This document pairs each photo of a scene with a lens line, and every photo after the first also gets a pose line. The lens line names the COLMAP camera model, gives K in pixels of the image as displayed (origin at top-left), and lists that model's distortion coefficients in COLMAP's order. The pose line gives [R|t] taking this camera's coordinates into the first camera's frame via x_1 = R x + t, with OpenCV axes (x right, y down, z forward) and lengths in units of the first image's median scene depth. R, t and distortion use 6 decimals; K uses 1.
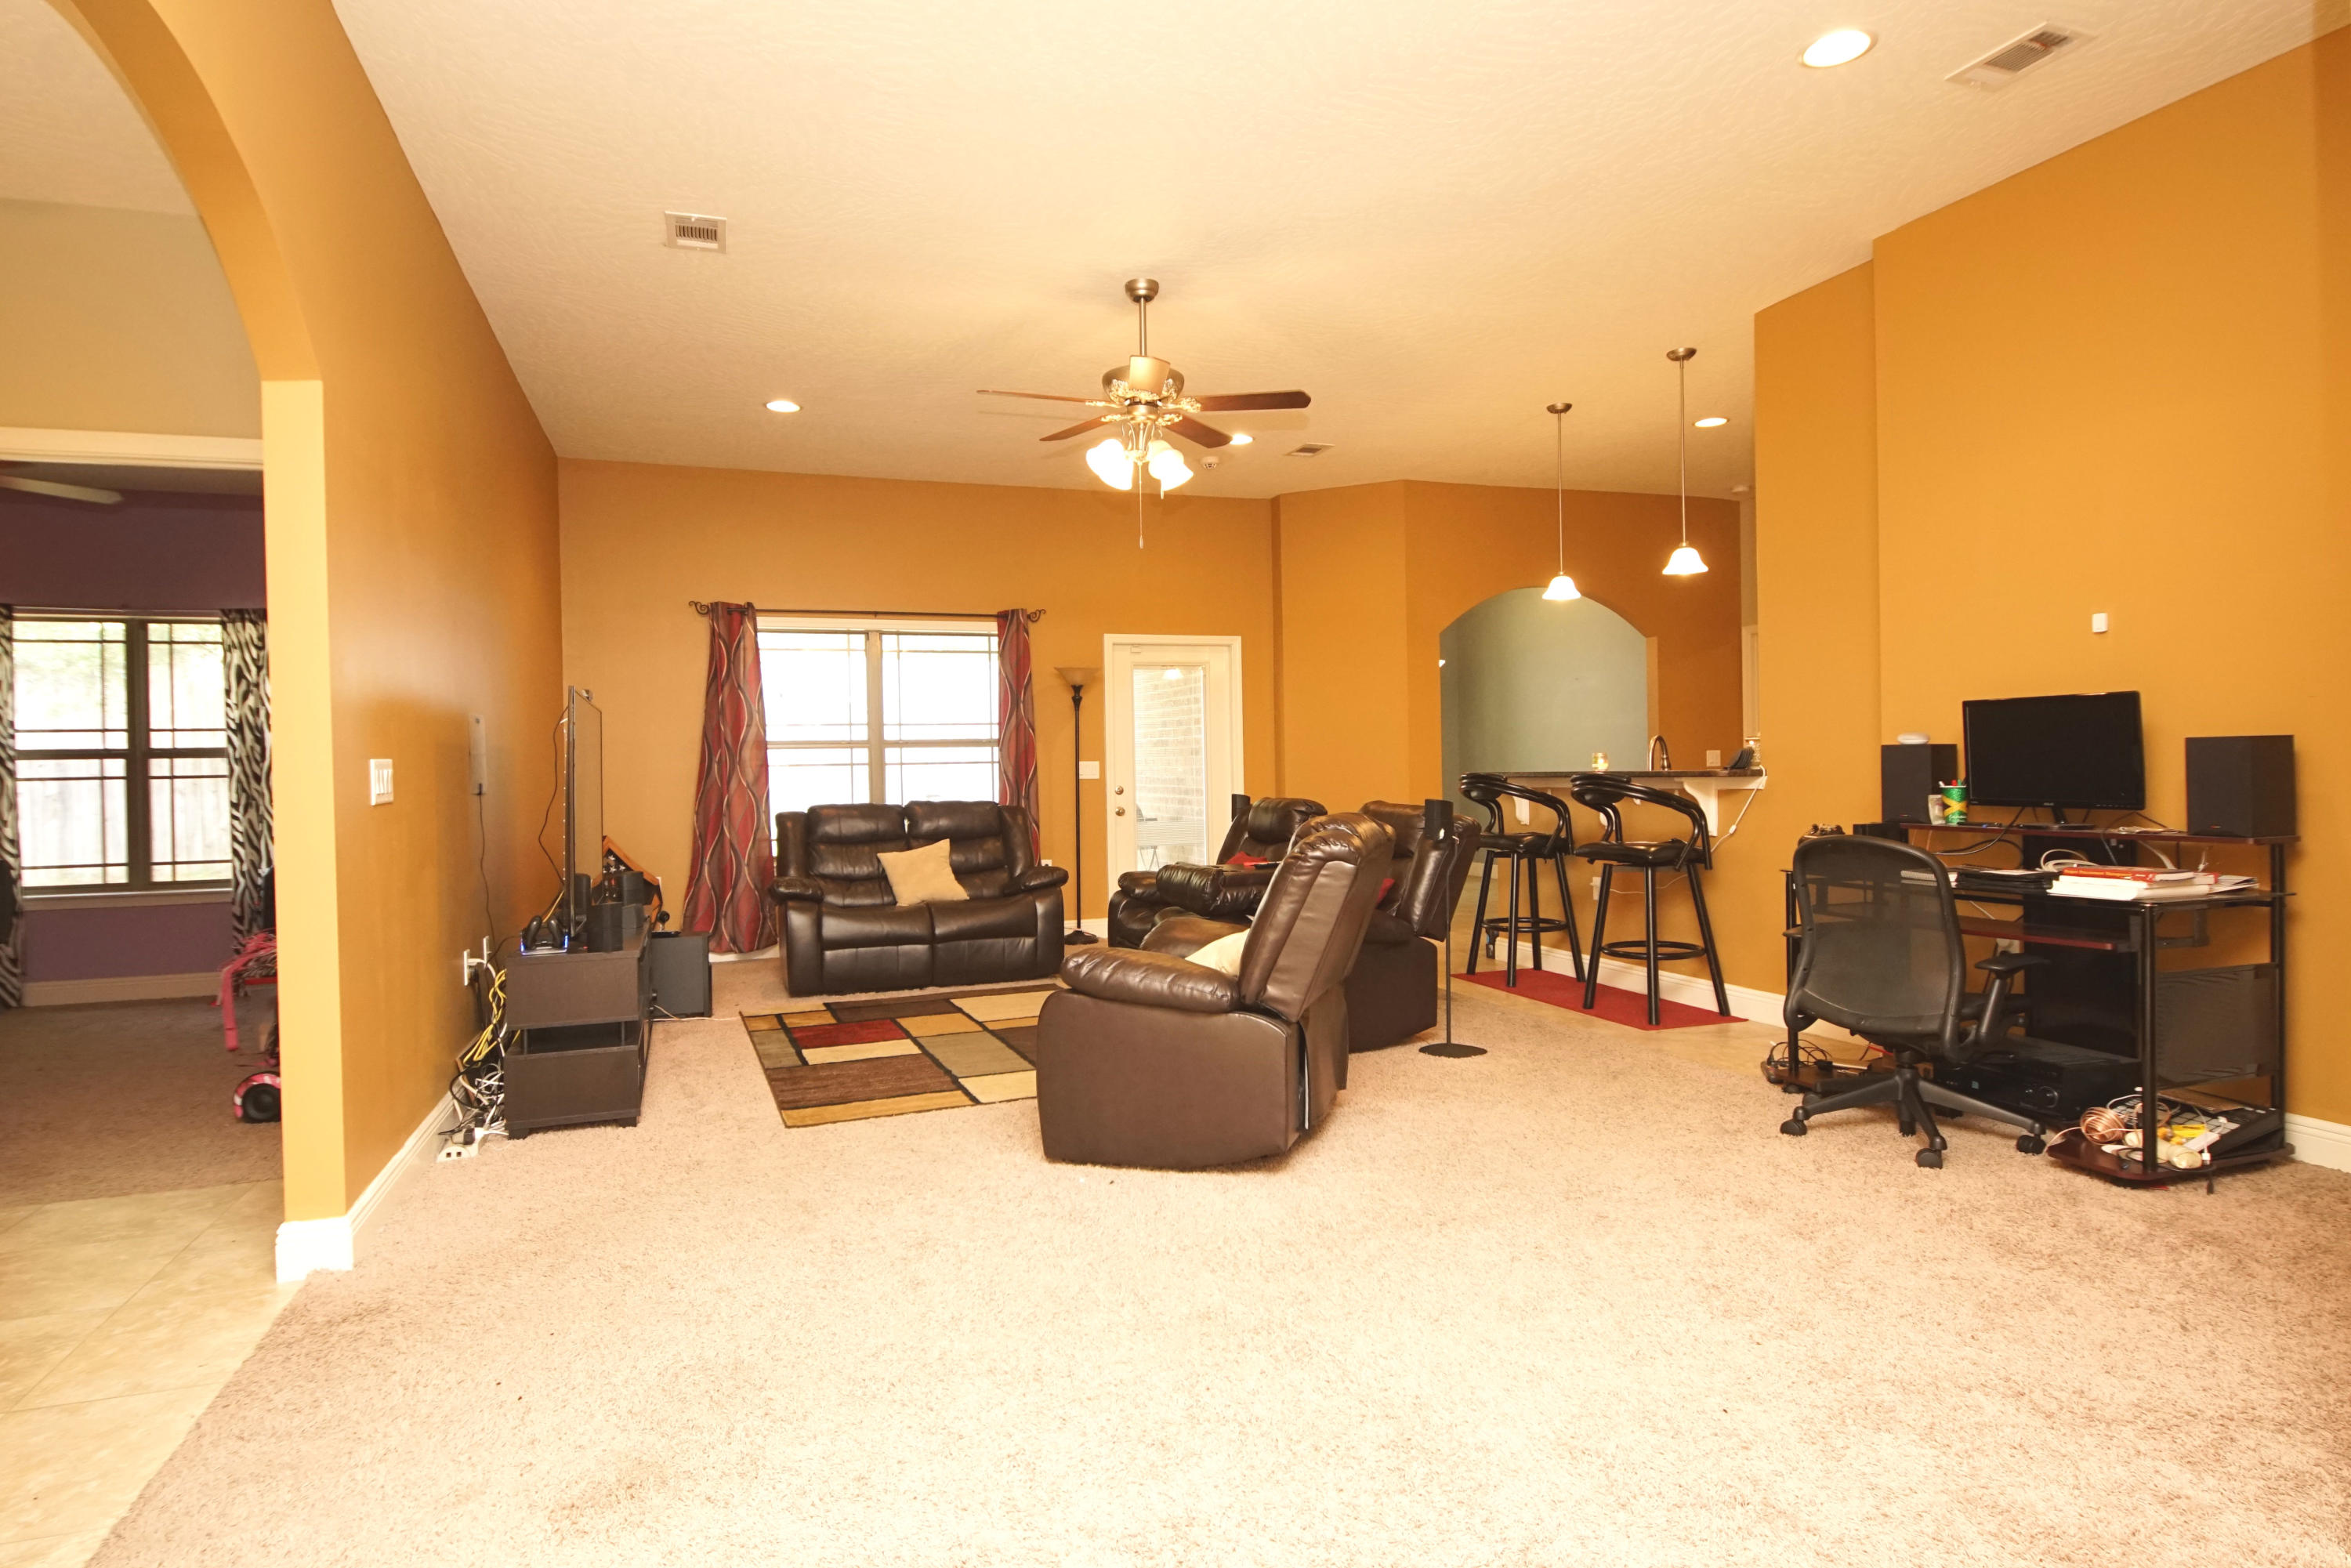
lens RADIAL K [[1191.8, 0, 1212.5], [0, 1191.8, 782.8], [0, 0, 1]] dist [0.028472, -0.000134]
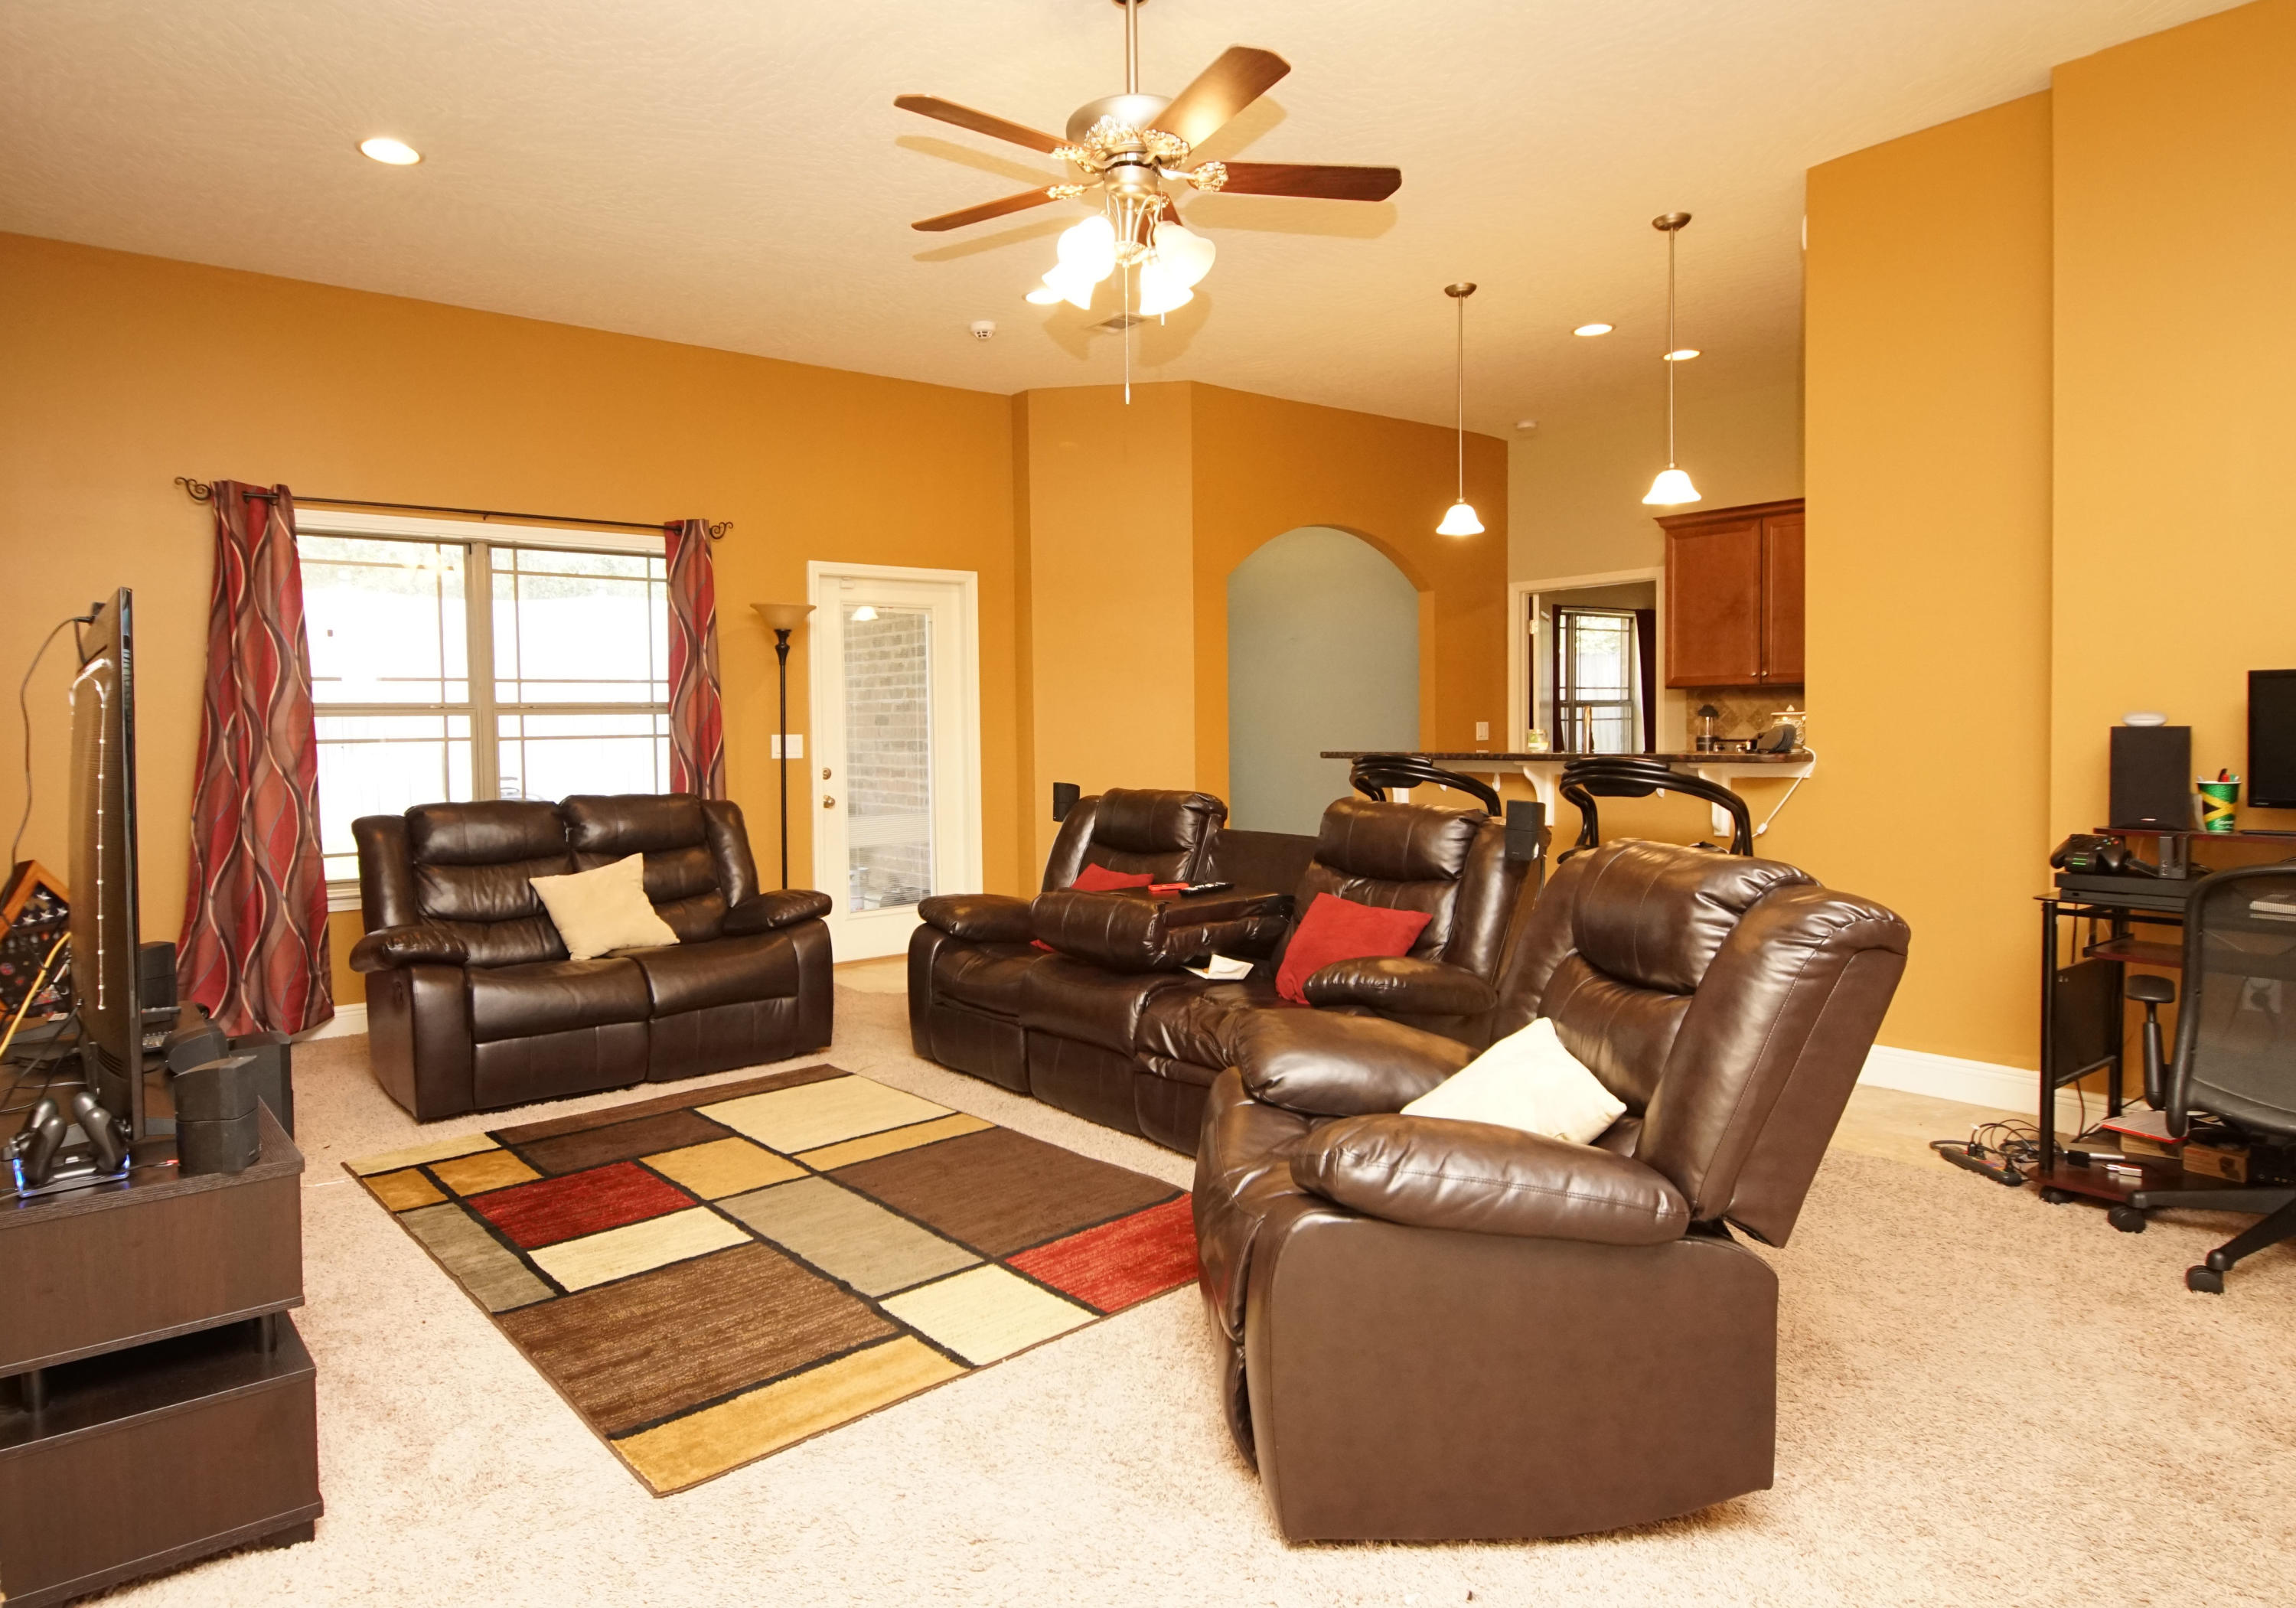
lens RADIAL K [[1265.2, 0, 1069.6], [0, 1265.2, 777.0], [0, 0, 1]] dist [0.037504, -0.025523]
pose [[0.962667, -0.007512, 0.270583, -0.173246], [0.001334, 0.999734, 0.023008, -0.011107], [-0.270684, -0.021788, 0.962422, 0.235869]]
